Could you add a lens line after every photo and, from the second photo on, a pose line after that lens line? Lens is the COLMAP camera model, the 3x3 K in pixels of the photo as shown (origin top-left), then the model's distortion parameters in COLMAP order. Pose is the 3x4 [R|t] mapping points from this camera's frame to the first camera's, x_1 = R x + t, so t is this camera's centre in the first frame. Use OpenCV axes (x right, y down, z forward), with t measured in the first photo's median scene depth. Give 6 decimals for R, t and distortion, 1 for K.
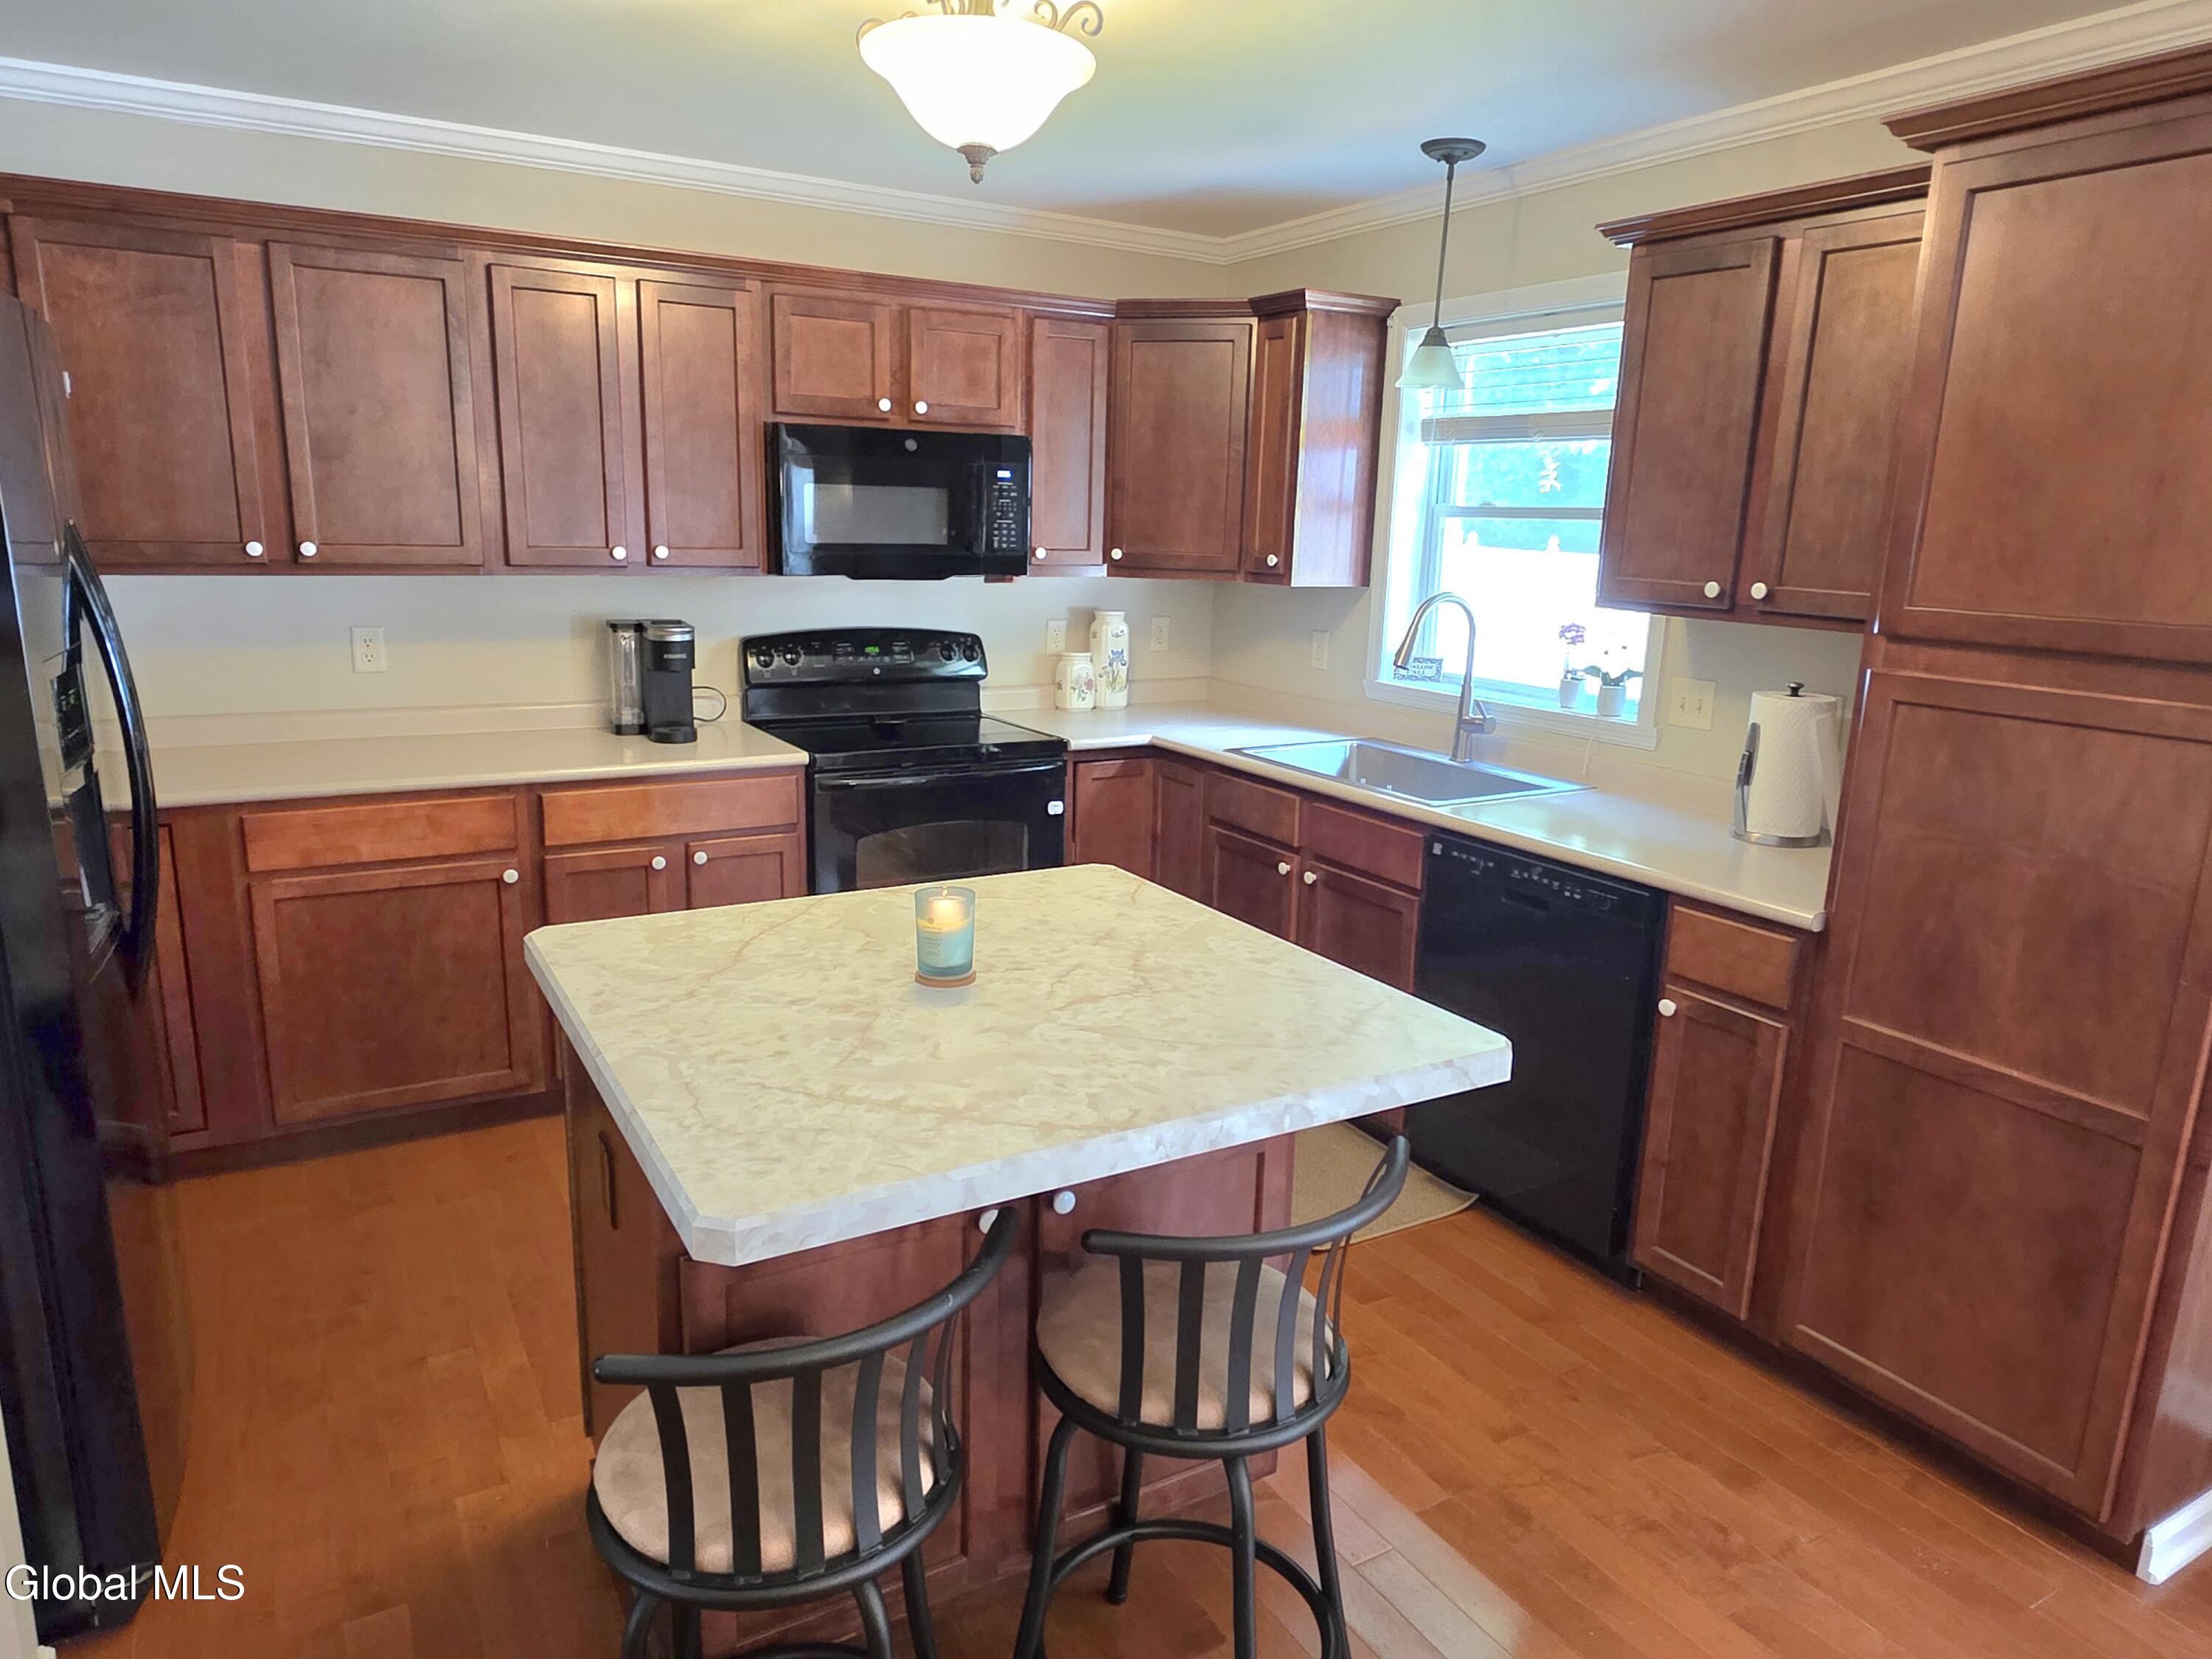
lens RADIAL K [[1411.4, 0, 1101.4], [0, 1411.4, 831.0], [0, 0, 1]] dist [0.004410, -0.003990]
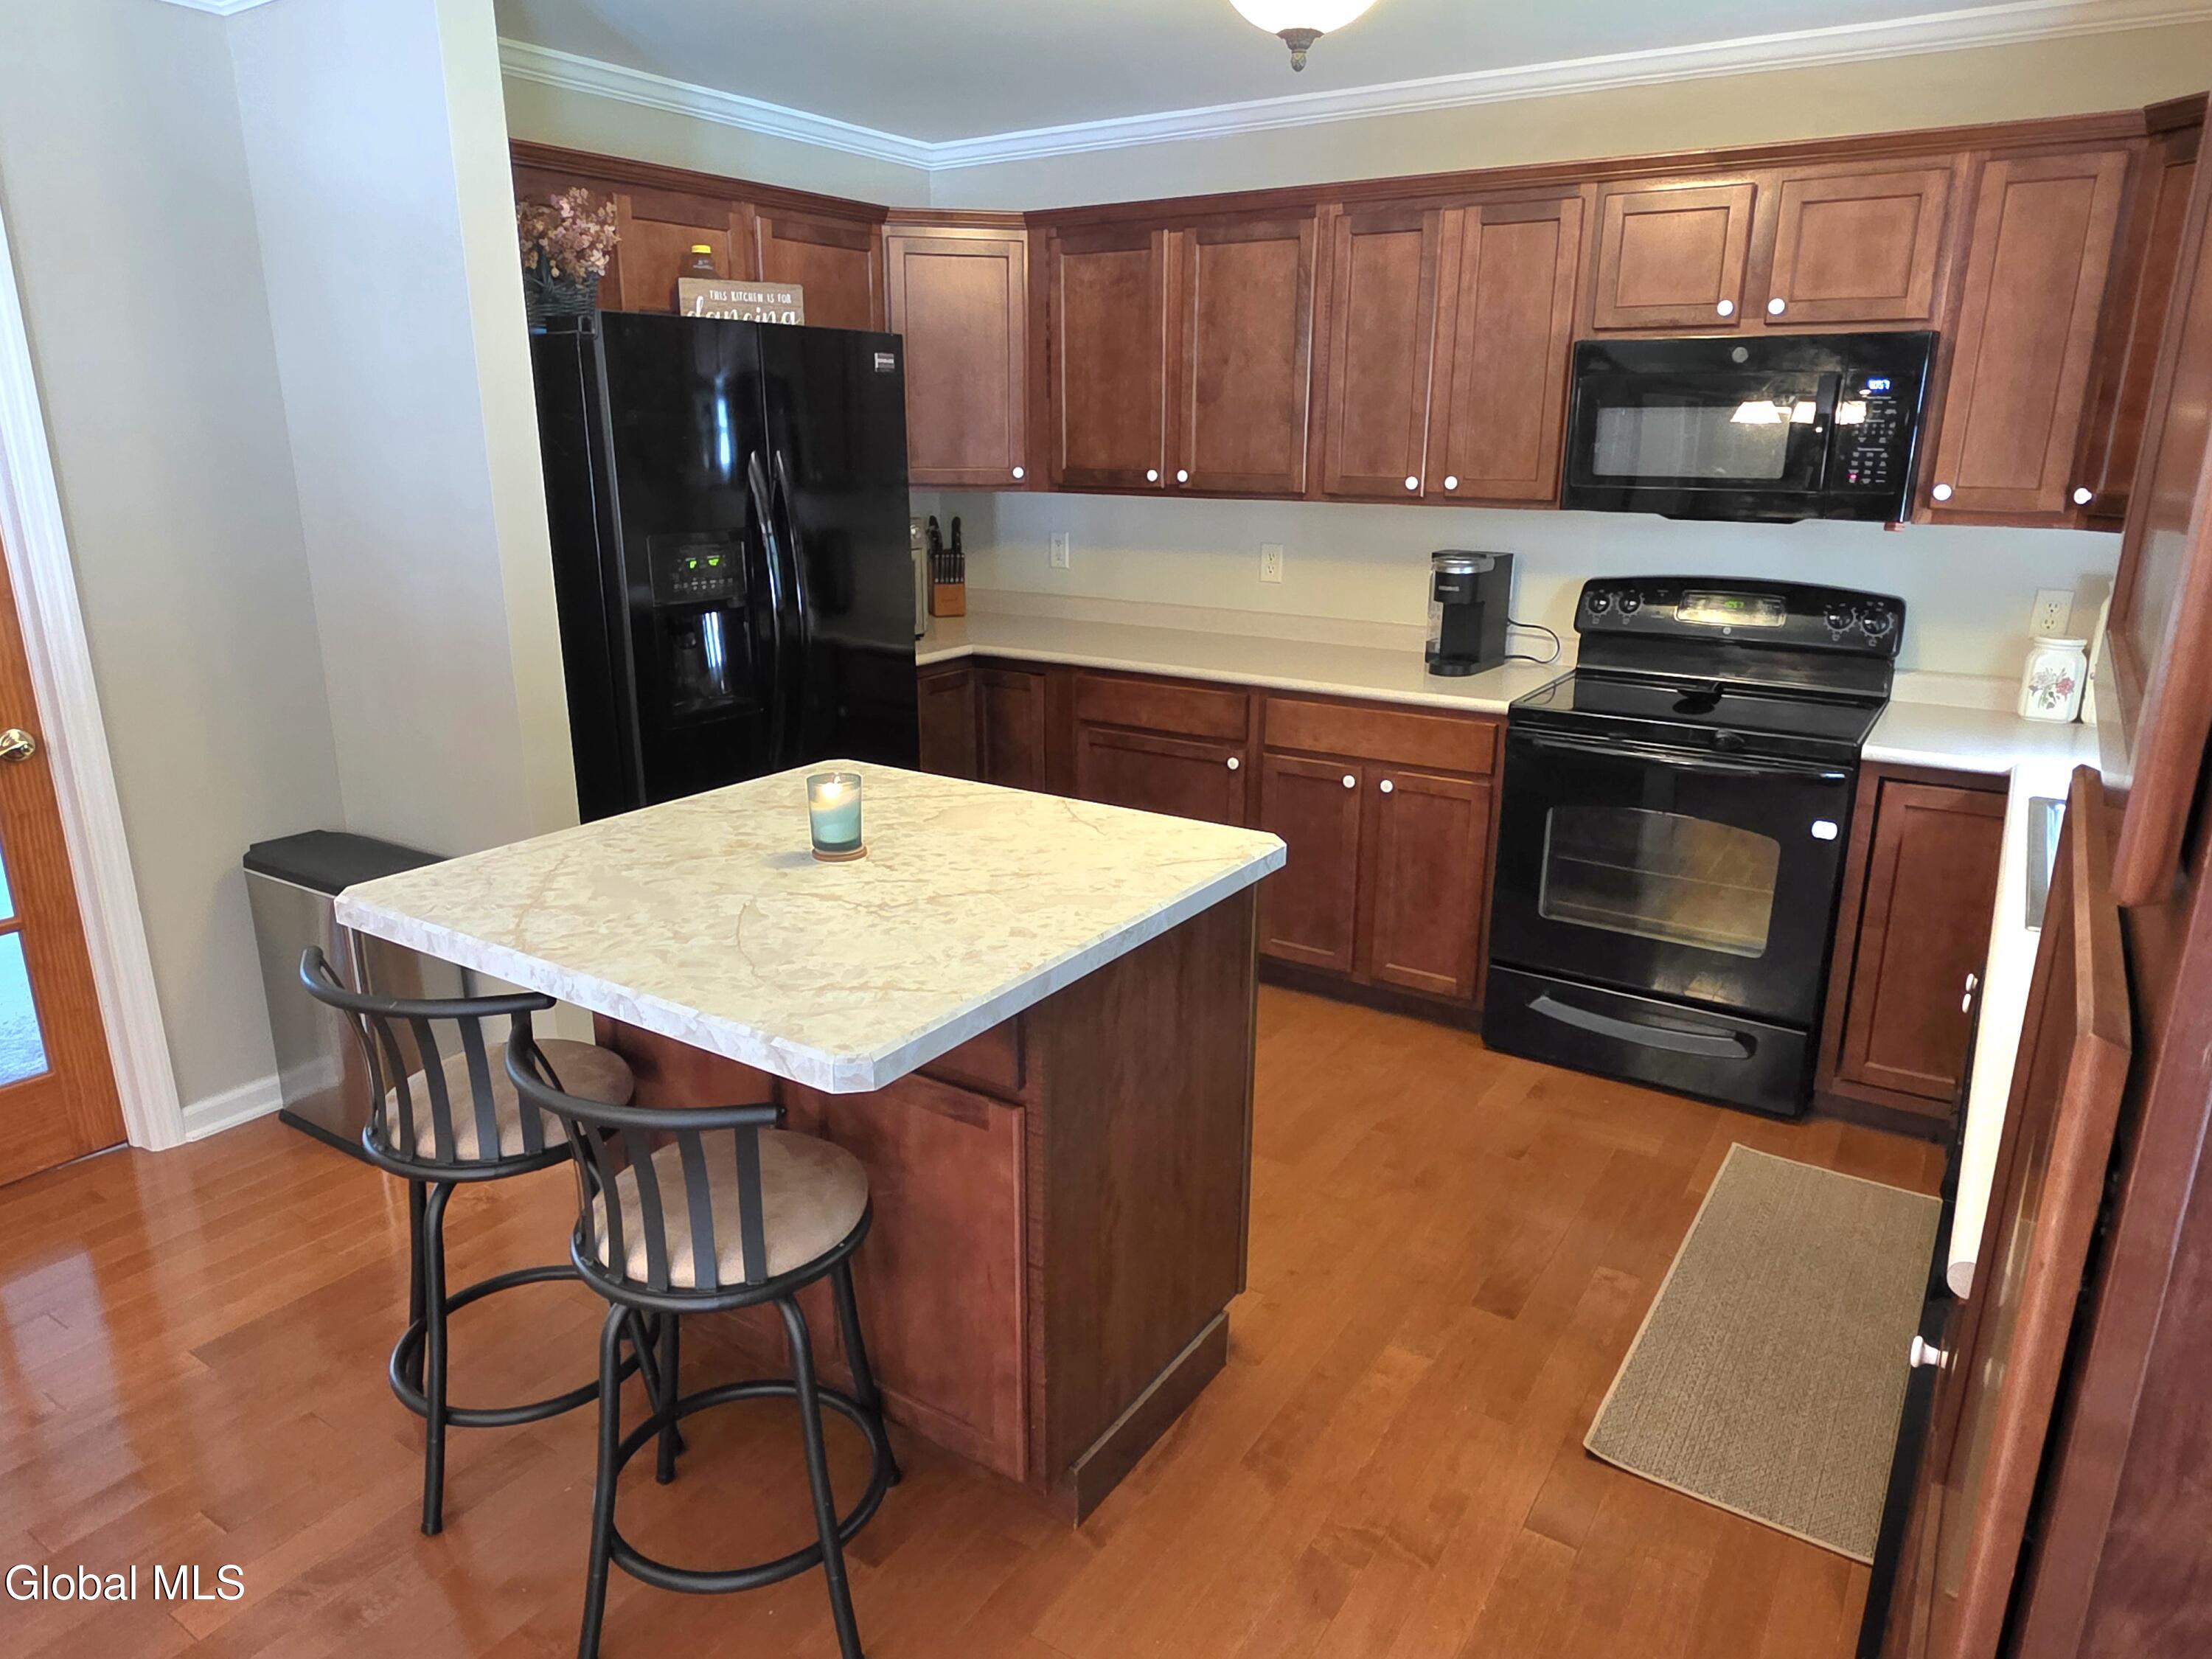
lens RADIAL K [[1411.4, 0, 1105.5], [0, 1411.4, 827.1], [0, 0, 1]] dist [0.004410, -0.003990]
pose [[0.451356, 0.222218, -0.864232, 0.703094], [-0.188616, 0.970372, 0.151002, -0.093868], [0.872182, 0.094852, 0.479897, 0.469678]]
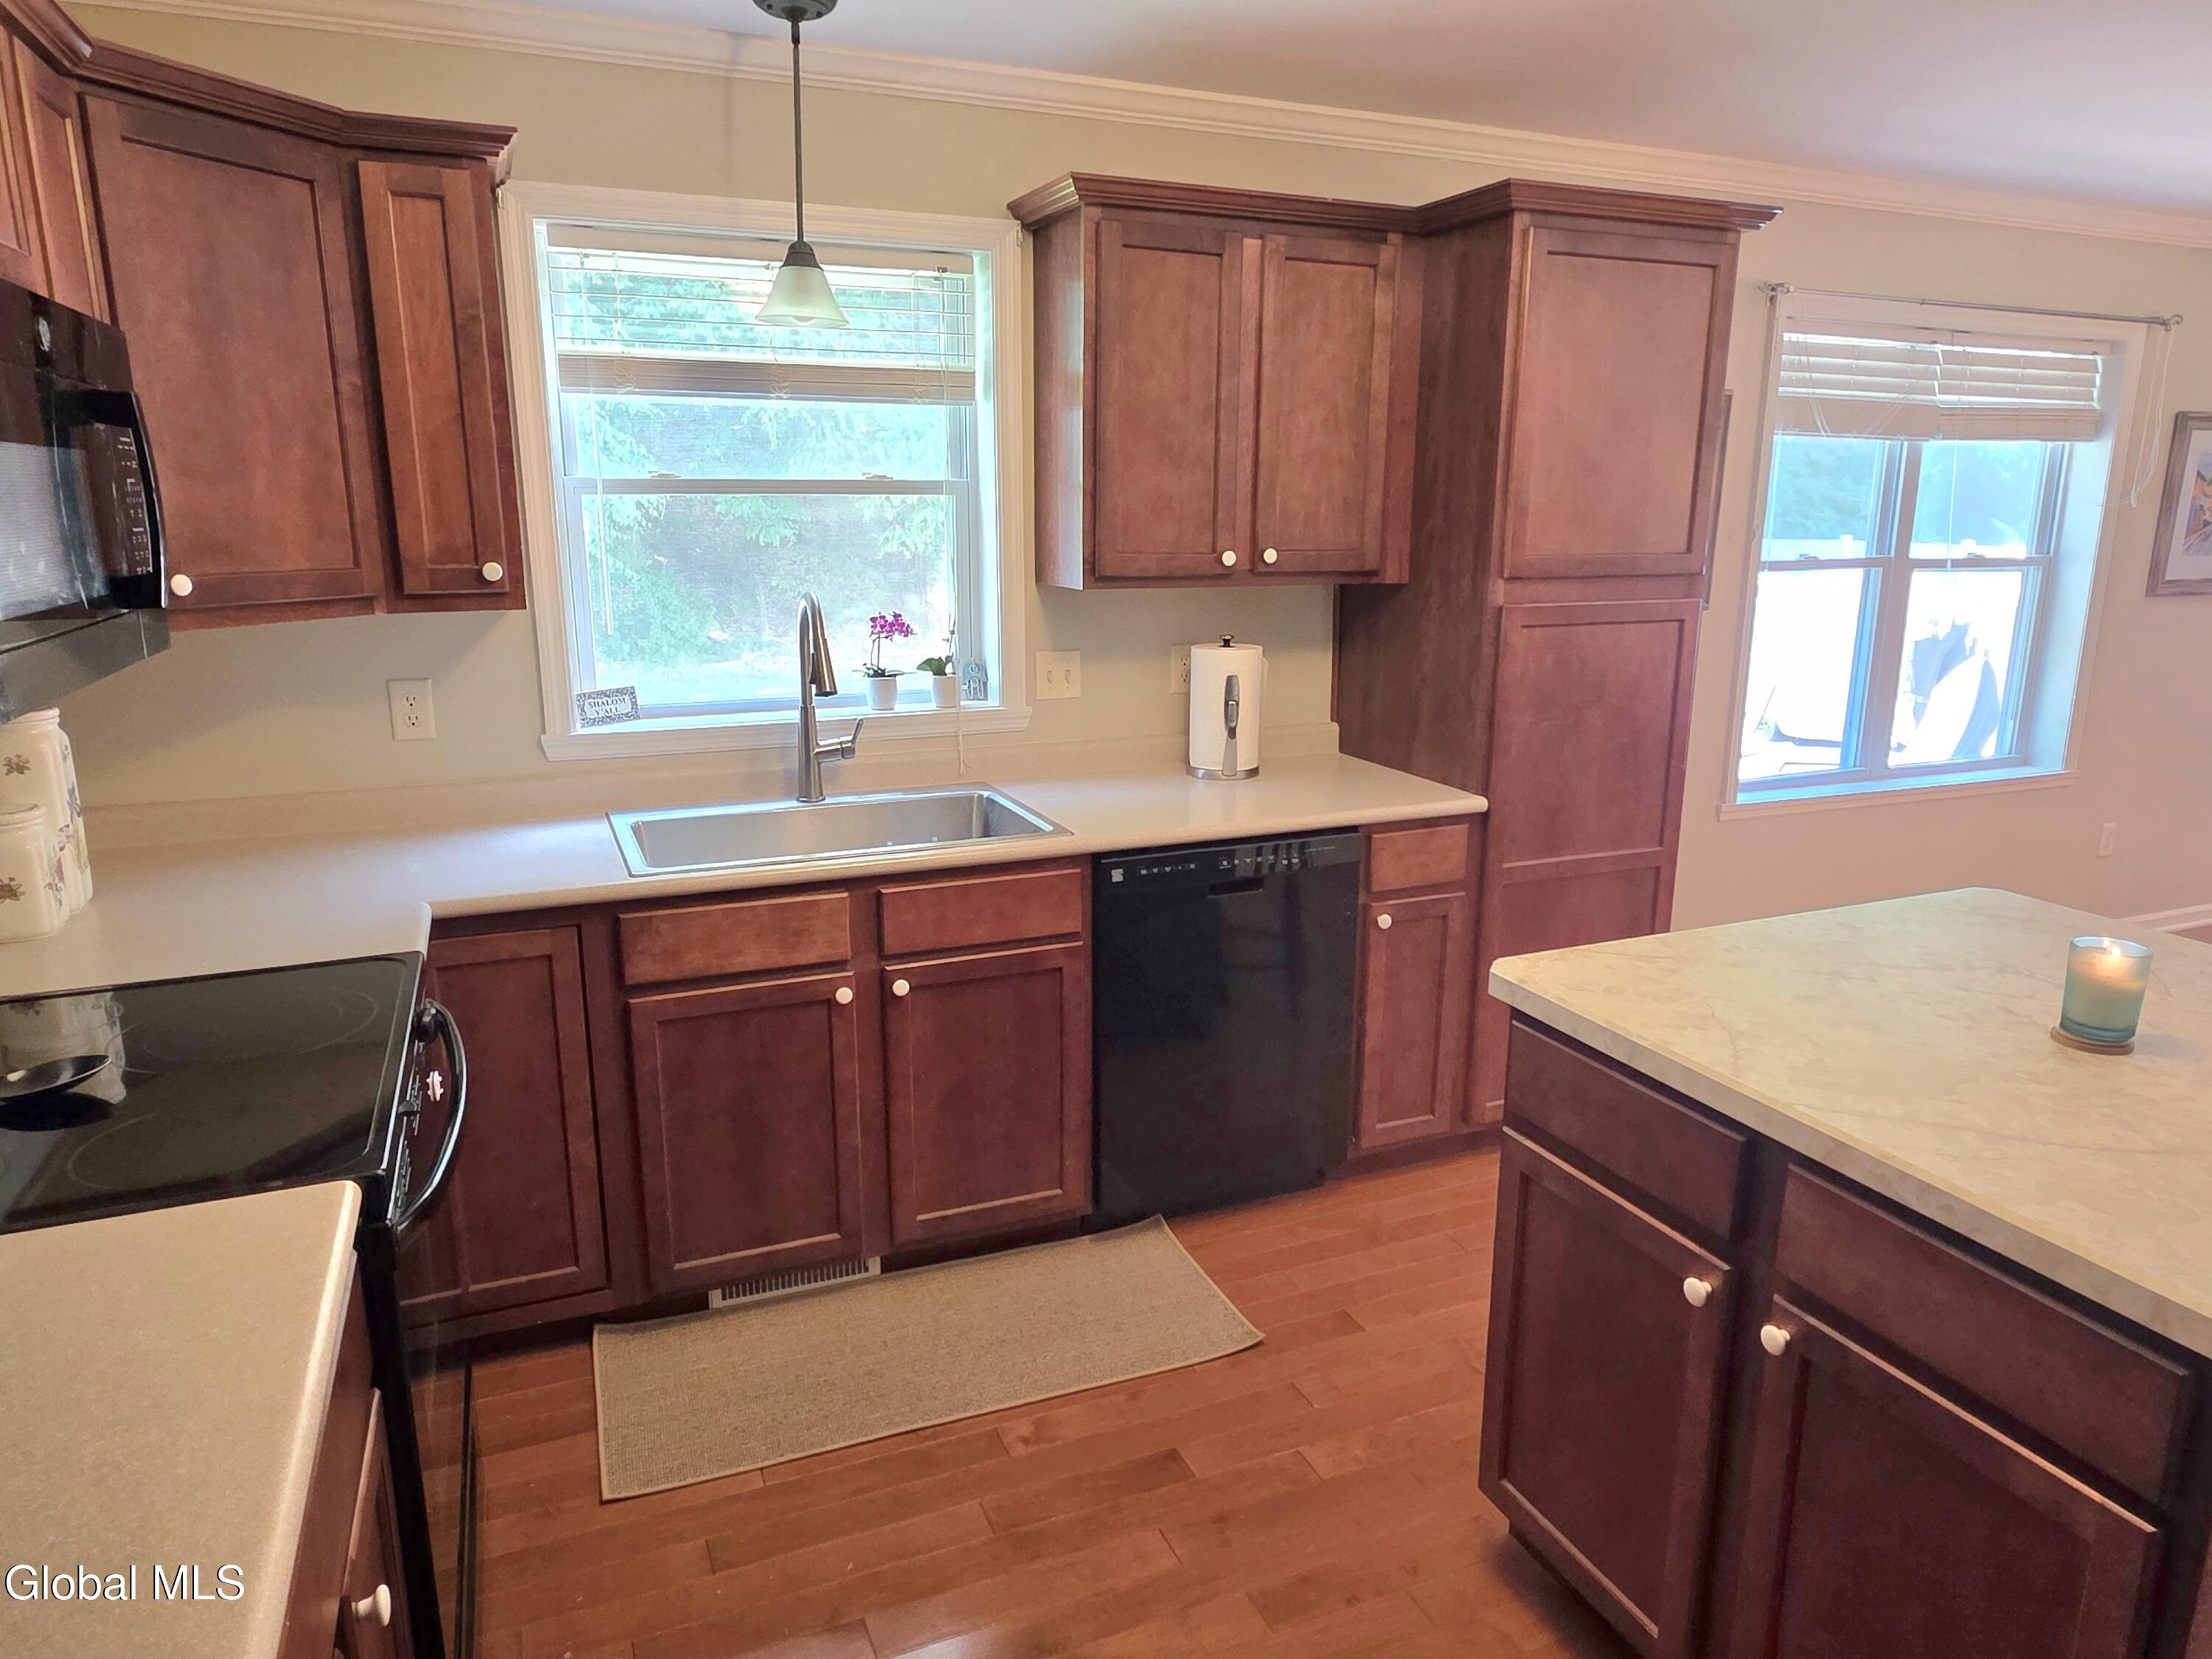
lens RADIAL K [[1411.4, 0, 1102.7], [0, 1411.4, 831.6], [0, 0, 1]] dist [0.004410, -0.003990]
pose [[0.127700, -0.252883, 0.959032, -0.730842], [0.220168, 0.950051, 0.221199, -0.256013], [-0.967067, 0.182901, 0.176998, 1.037576]]
